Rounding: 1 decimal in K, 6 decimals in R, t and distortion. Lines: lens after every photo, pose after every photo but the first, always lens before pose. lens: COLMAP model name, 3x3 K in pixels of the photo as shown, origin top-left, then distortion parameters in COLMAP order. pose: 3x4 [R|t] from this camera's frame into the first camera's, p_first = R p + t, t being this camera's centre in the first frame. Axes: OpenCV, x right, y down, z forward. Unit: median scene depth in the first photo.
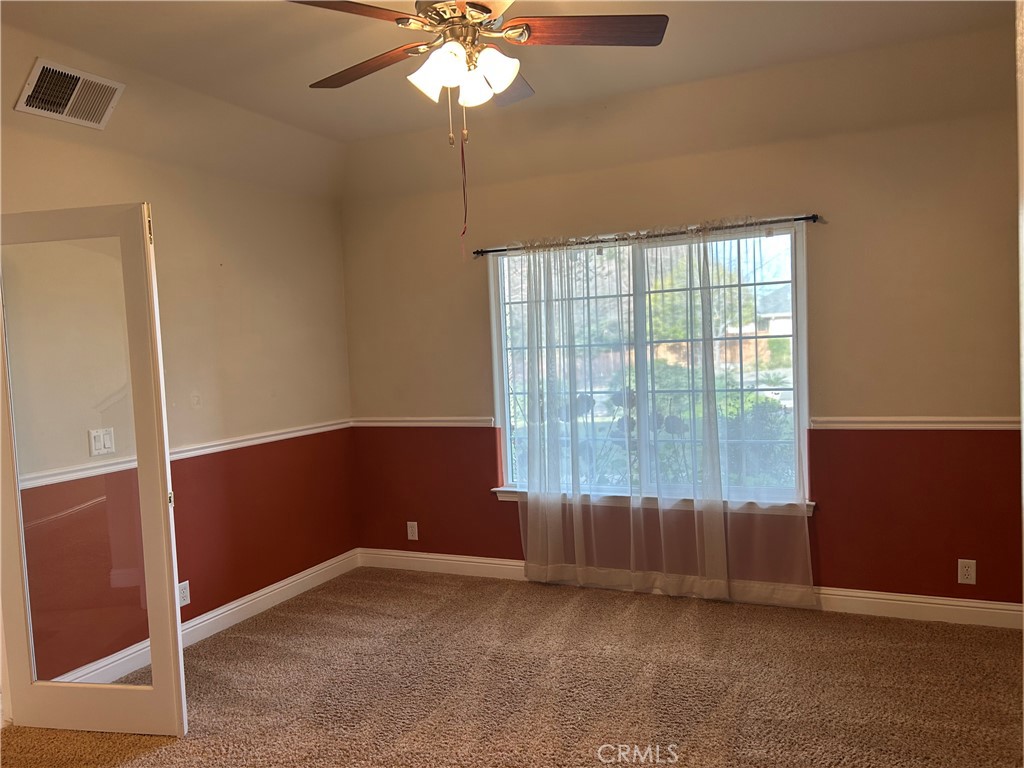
lens RADIAL K [[745.7, 0, 512.0], [0, 745.7, 384.0], [0, 0, 1]] dist [0.000448, -0.000835]
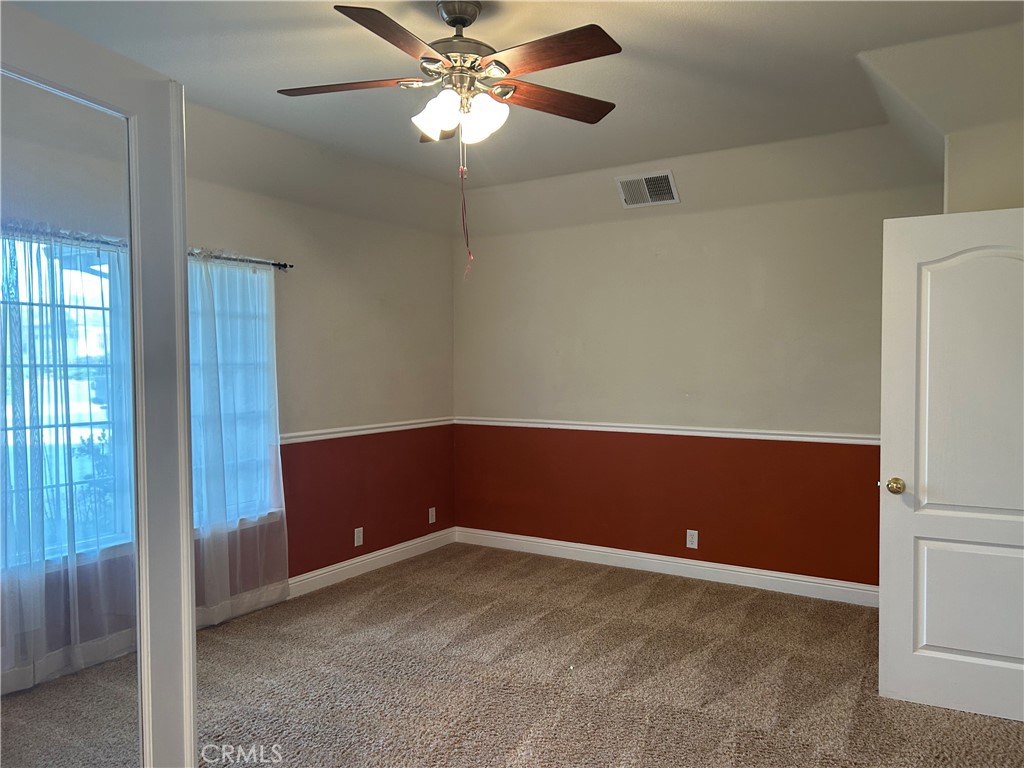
lens RADIAL K [[745.7, 0, 512.0], [0, 745.7, 384.0], [0, 0, 1]] dist [0.000448, -0.000835]
pose [[0.131488, 0.022350, 0.991066, -0.707180], [0.059666, 0.997755, -0.030417, 0.023385], [-0.989521, 0.063133, 0.129859, 0.481398]]
